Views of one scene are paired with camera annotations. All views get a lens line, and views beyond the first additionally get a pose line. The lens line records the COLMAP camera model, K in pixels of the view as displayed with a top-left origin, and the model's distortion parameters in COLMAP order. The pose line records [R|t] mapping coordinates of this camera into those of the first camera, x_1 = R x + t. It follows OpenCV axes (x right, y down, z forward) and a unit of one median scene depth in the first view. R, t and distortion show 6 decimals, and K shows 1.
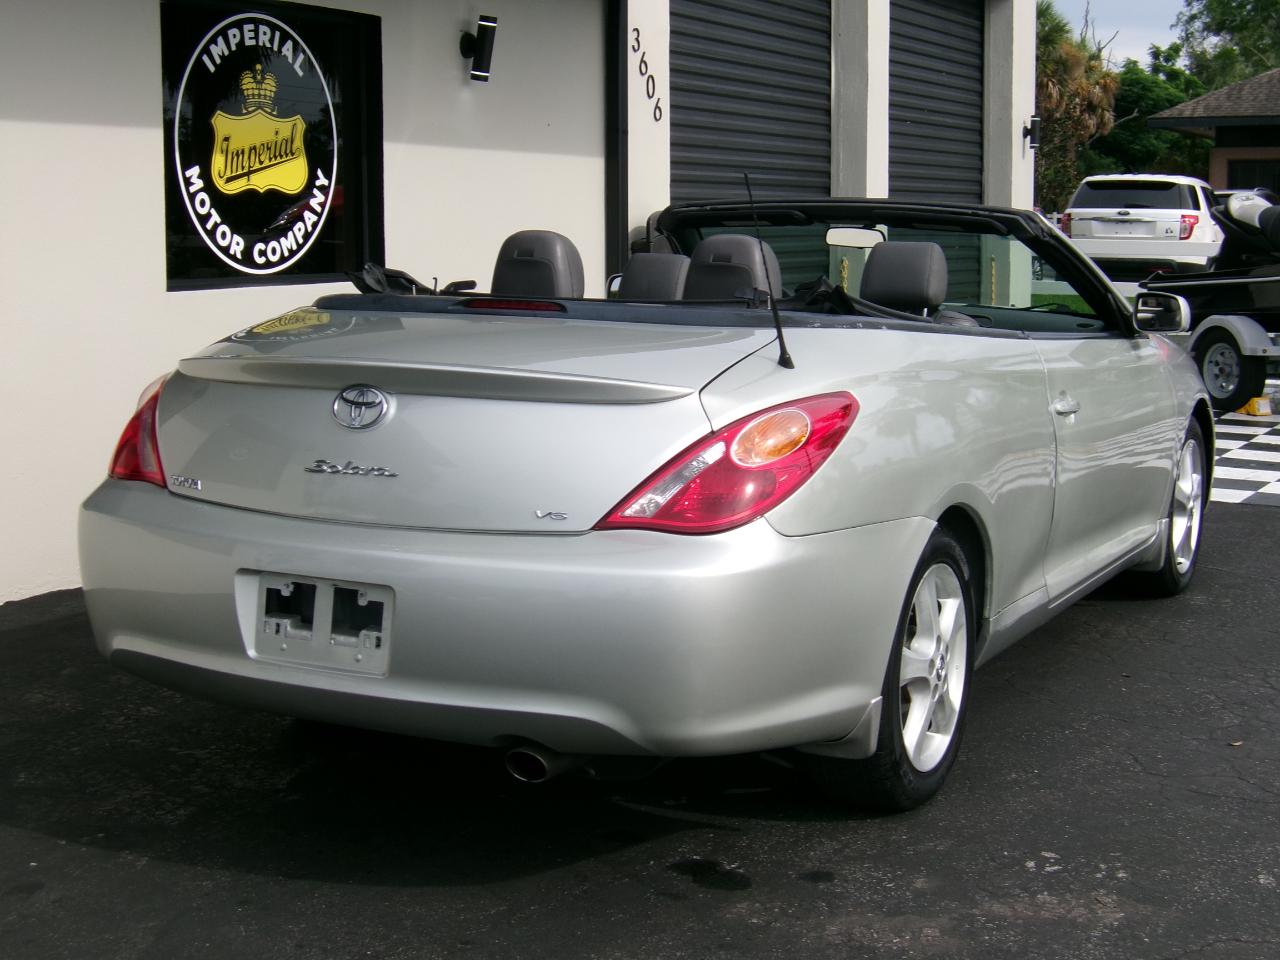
lens RADIAL K [[1970.6, 0, 641.3], [0, 1970.6, 537.9], [0, 0, 1]] dist [-0.132098, 0.069878]
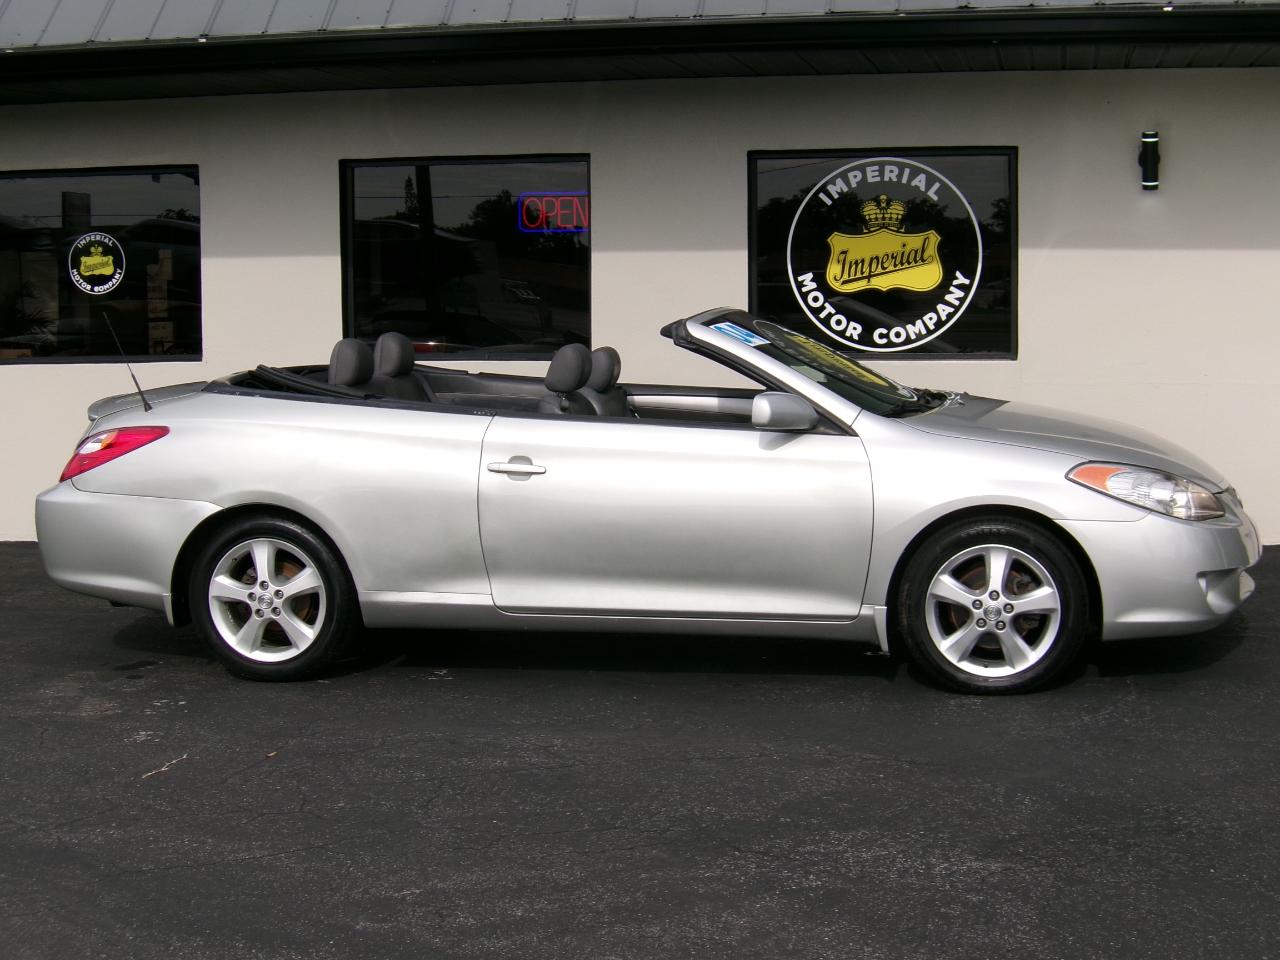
lens RADIAL K [[1969.3, 0, 651.8], [0, 1969.3, 554.3], [0, 0, 1]] dist [-0.106495, -0.048539]
pose [[0.283321, 0.130693, -0.950078, 1.068853], [-0.142652, 0.985393, 0.093010, -0.102382], [0.948356, 0.109179, 0.297827, 0.474178]]
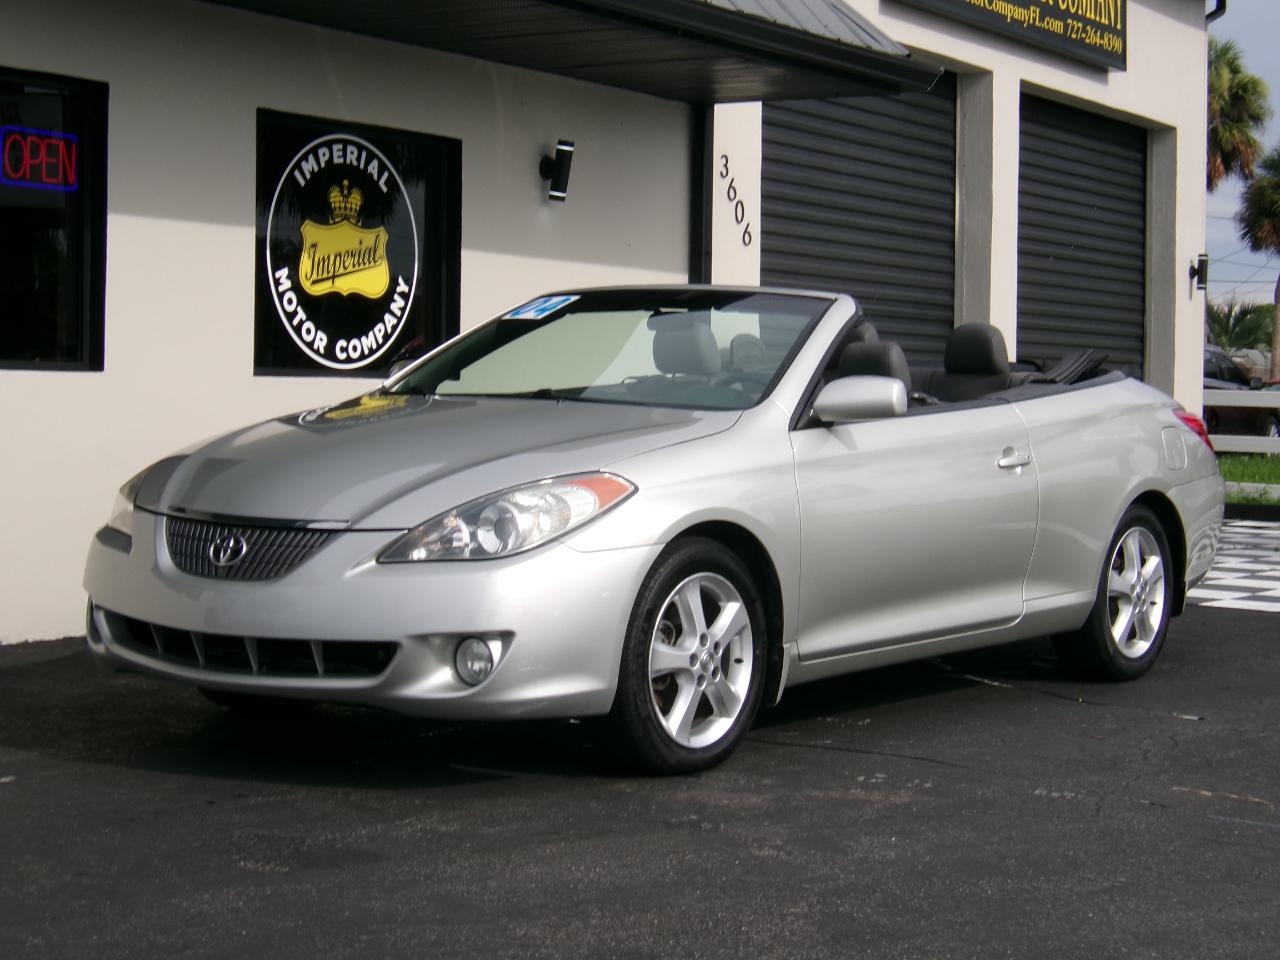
lens RADIAL K [[2408.7, 0, 636.5], [0, 2408.7, 573.8], [0, 0, 1]] dist [-0.087045, -0.175148]
pose [[0.994582, 0.022950, -0.101392, 0.113289], [-0.031771, 0.995765, -0.086265, 0.094200], [0.098983, 0.089019, 0.991099, -0.324719]]
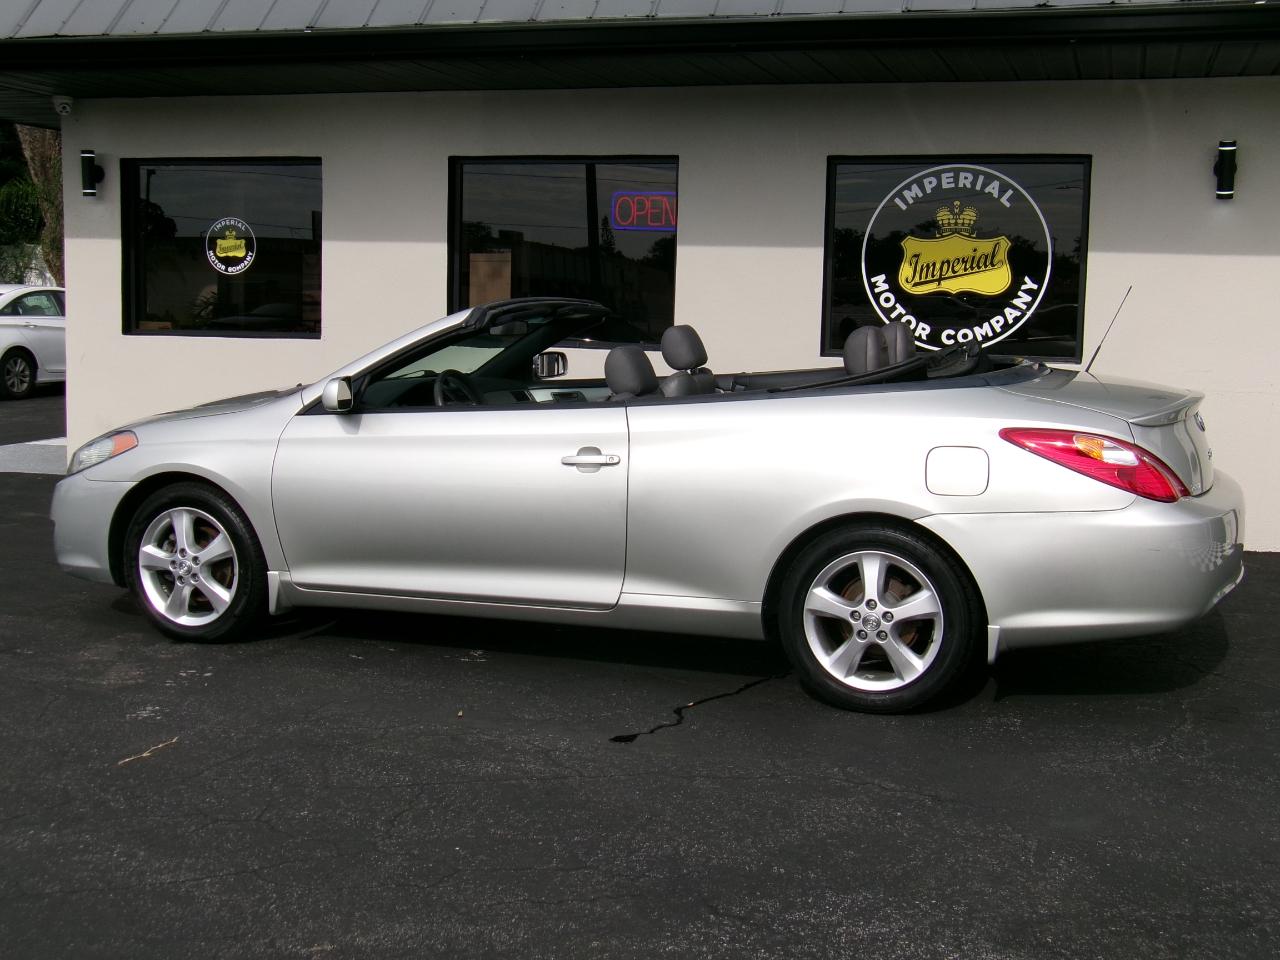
lens RADIAL K [[1555.8, 0, 639.5], [0, 1555.8, 512.1], [0, 0, 1]] dist [-0.009079, 0.002759]
pose [[0.188020, 0.141174, -0.971966, 0.871751], [-0.176450, 0.978370, 0.107971, -0.105486], [0.966185, 0.151203, 0.208863, 0.581185]]
